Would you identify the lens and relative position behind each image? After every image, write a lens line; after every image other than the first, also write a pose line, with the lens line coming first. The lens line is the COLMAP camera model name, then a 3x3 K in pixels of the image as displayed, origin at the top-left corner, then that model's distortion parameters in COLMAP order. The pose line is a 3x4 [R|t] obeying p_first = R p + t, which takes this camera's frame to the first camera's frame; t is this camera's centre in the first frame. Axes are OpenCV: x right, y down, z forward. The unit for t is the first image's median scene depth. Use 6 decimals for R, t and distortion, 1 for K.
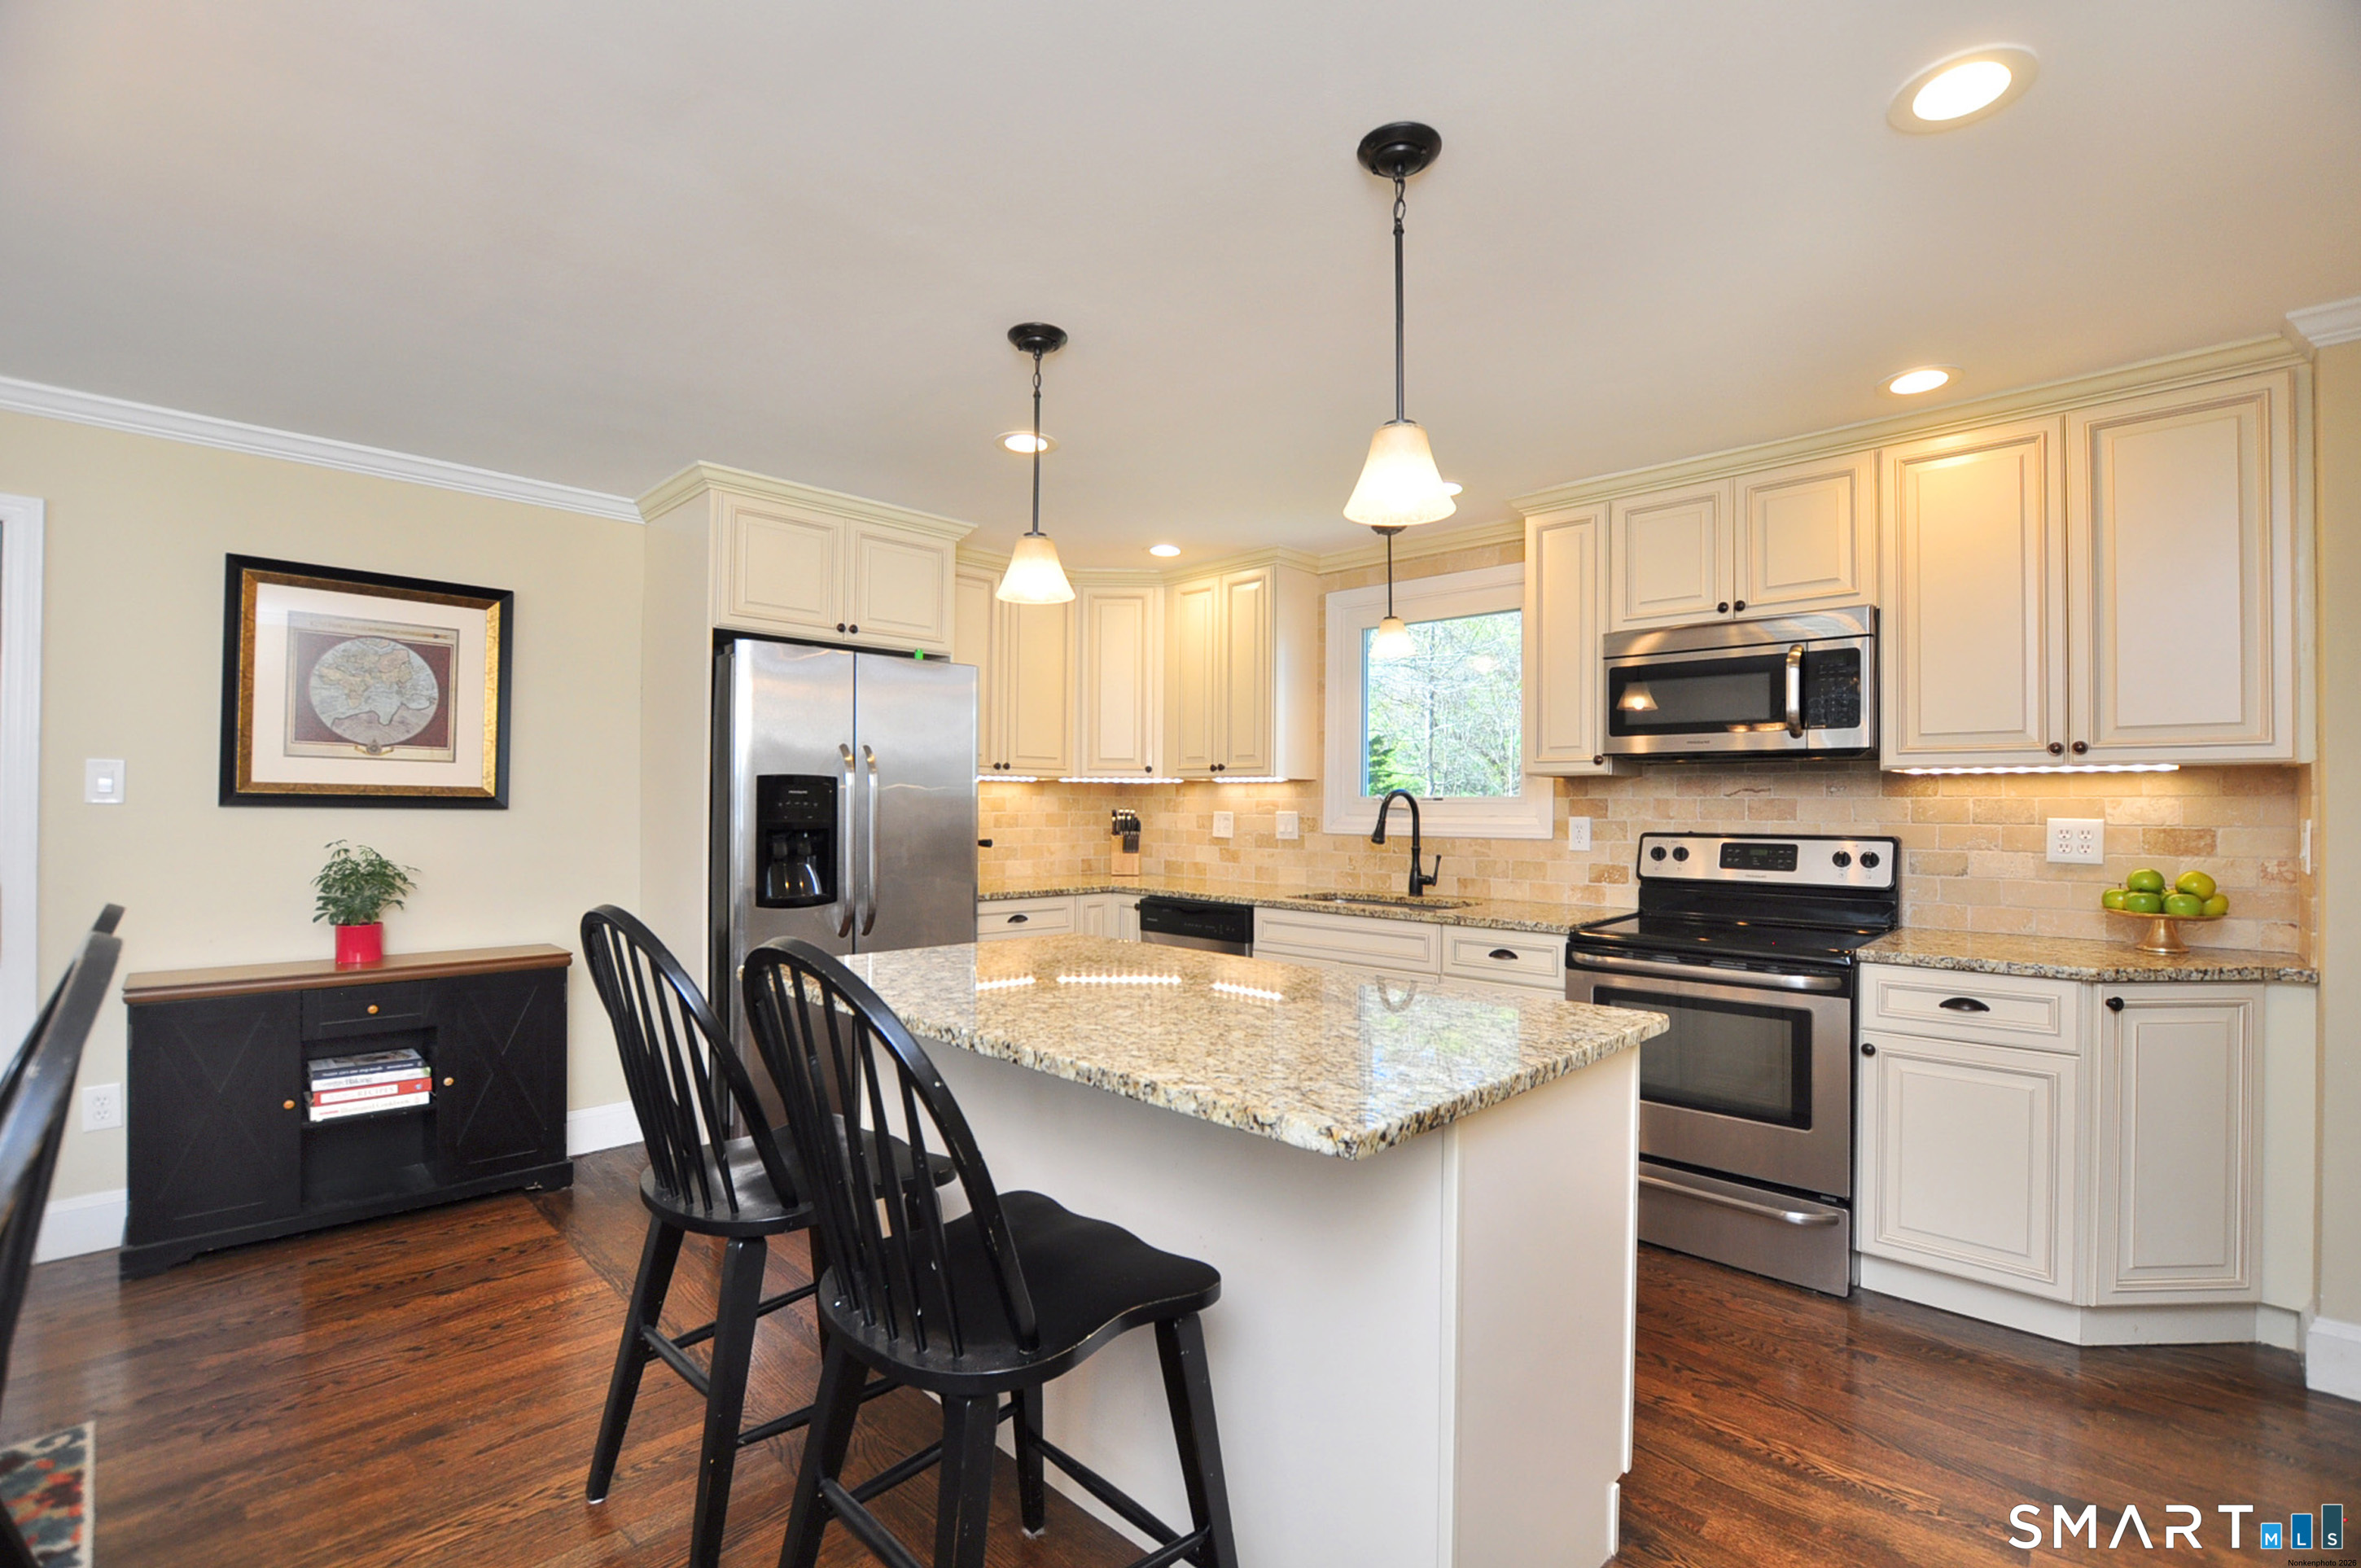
lens RADIAL K [[1060.4, 0, 1170.9], [0, 1060.4, 794.1], [0, 0, 1]] dist [-0.002187, -0.005796]
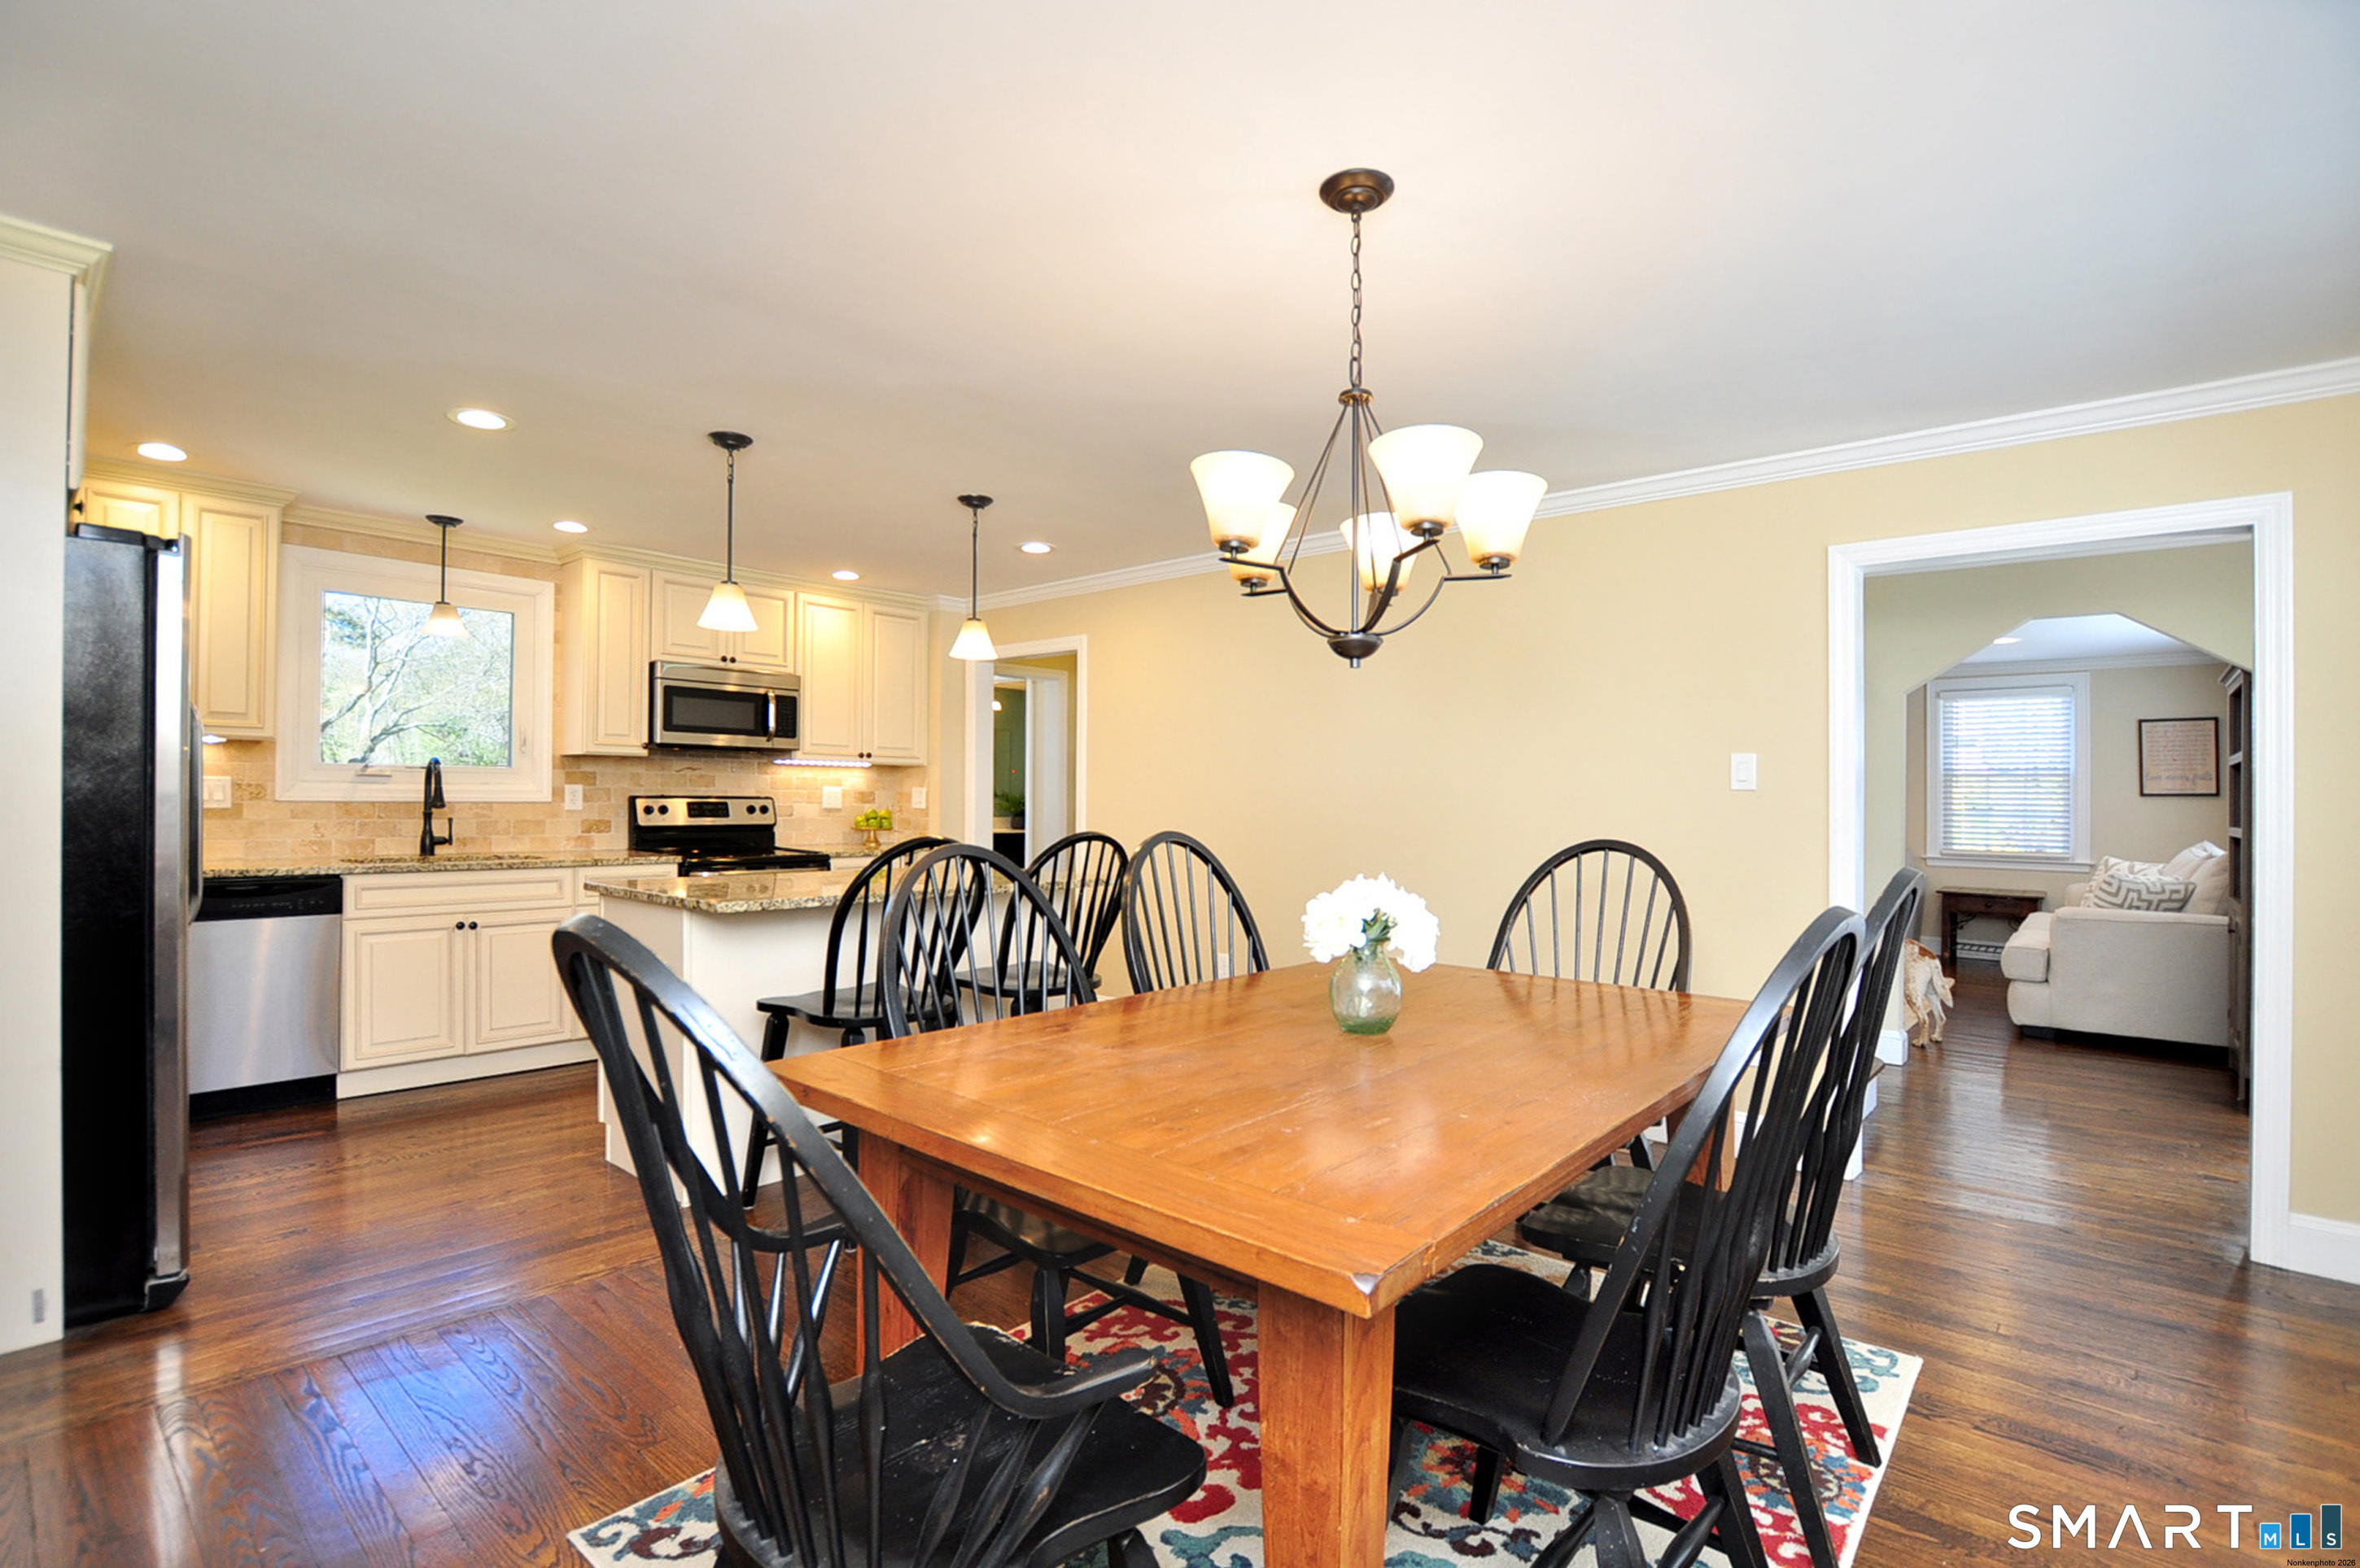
lens RADIAL K [[1059.9, 0, 1170.4], [0, 1059.9, 794.1], [0, 0, 1]] dist [-0.002187, -0.005796]
pose [[-0.036606, -0.004121, 0.999321, -1.166168], [-0.025969, 0.999658, 0.003171, 0.011526], [-0.998992, -0.025836, -0.036700, 0.362948]]
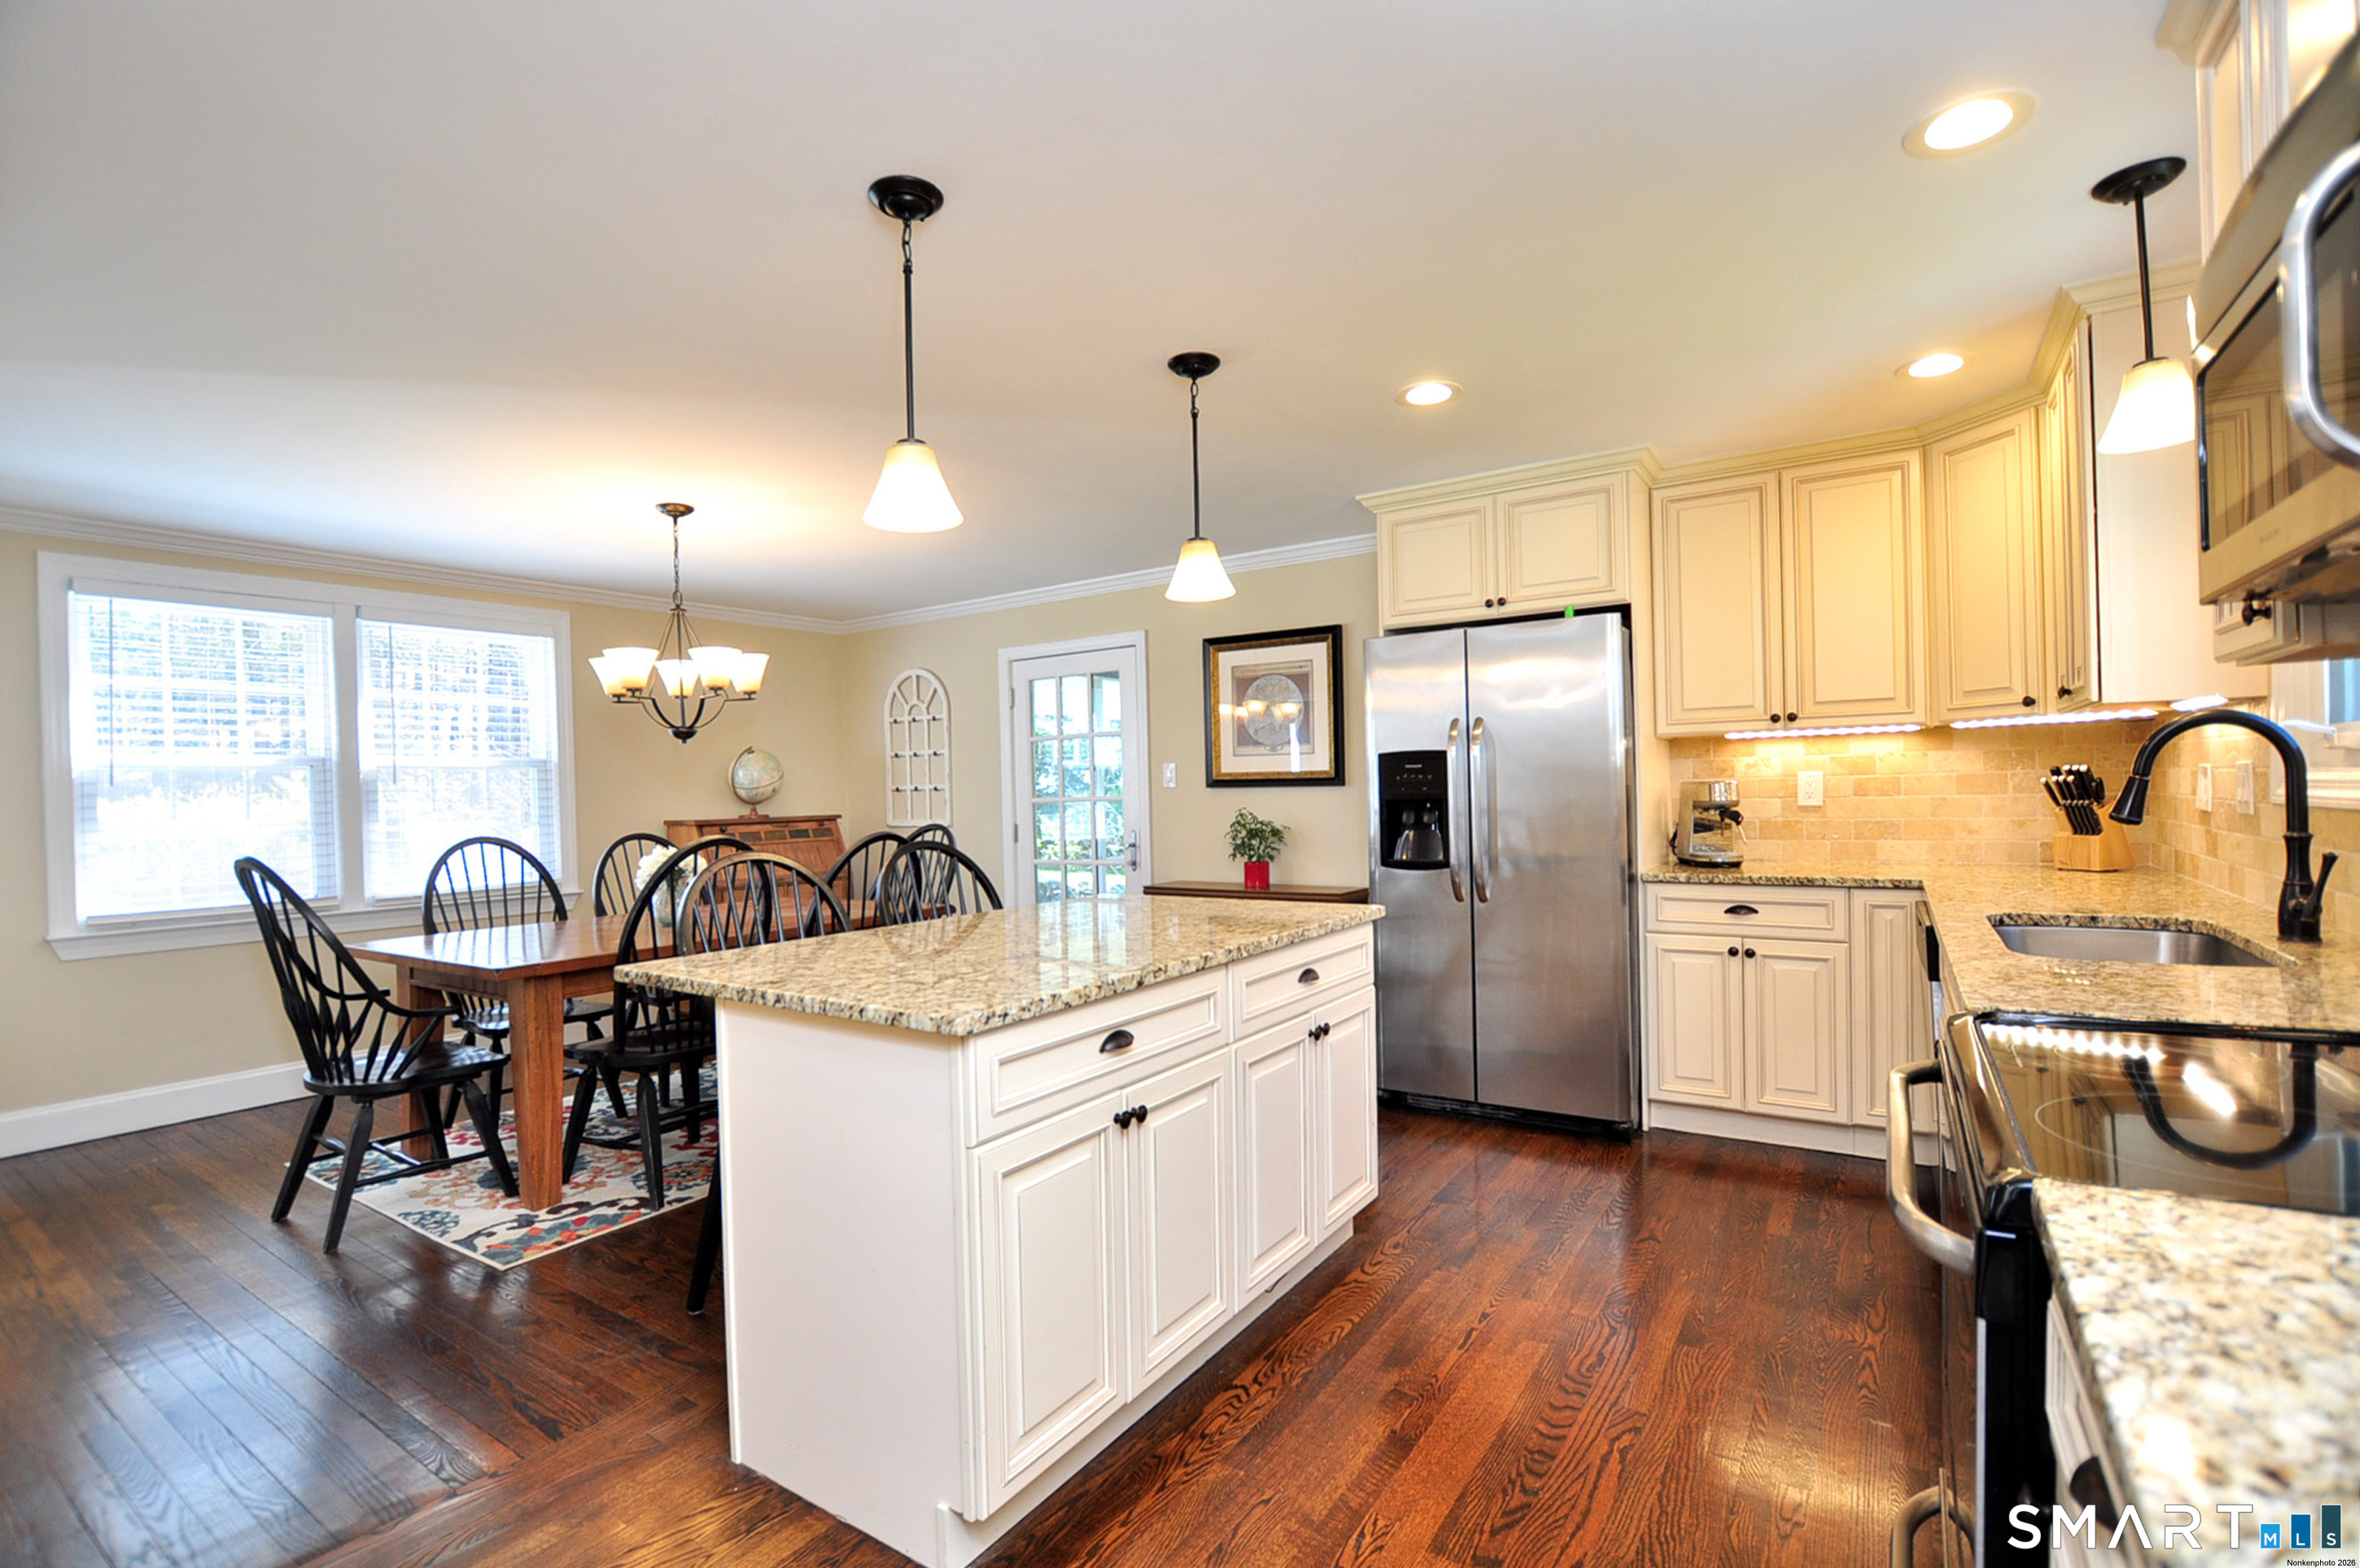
lens RADIAL K [[1059.9, 0, 1170.4], [0, 1059.9, 794.1], [0, 0, 1]] dist [-0.002187, -0.005796]
pose [[0.185933, -0.008063, -0.982529, 0.756006], [0.033867, 0.999425, -0.001792, 0.023309], [0.981979, -0.032942, 0.186099, 0.585745]]
